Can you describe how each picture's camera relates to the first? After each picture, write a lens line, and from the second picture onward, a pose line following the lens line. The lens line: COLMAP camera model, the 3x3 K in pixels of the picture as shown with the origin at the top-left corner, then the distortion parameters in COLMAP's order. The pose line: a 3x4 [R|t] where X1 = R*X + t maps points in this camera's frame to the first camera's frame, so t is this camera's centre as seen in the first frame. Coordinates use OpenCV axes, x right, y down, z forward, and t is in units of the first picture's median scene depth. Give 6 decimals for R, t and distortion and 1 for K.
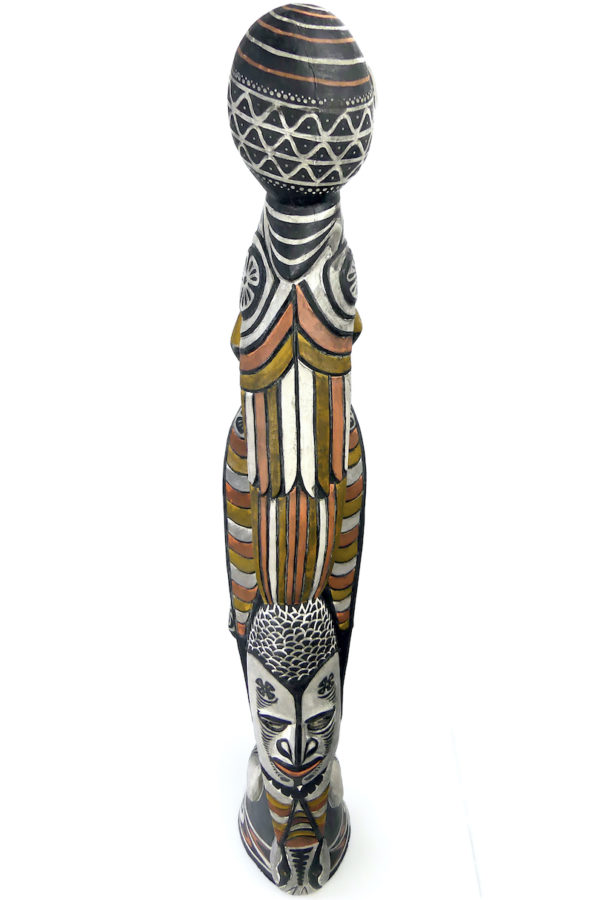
lens RADIAL K [[651.9, 0, 300.0], [0, 651.9, 450.0], [0, 0, 1]] dist [-0.002952, -0.000297]
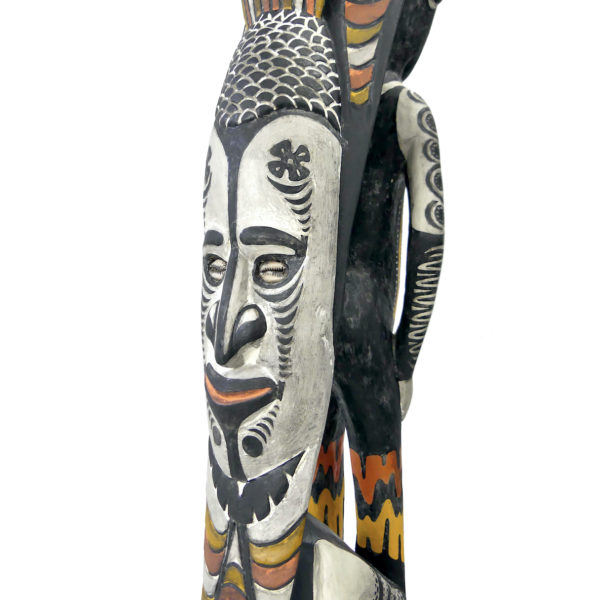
lens RADIAL K [[566.6, 0, 300.0], [0, 566.6, 300.0], [0, 0, 1]] dist [-0.041597, -0.000486]
pose [[0.757053, 0.036159, -0.652352, 0.377002], [-0.387733, 0.828501, -0.404041, 0.675888], [0.525865, 0.558819, 0.641239, 0.808154]]
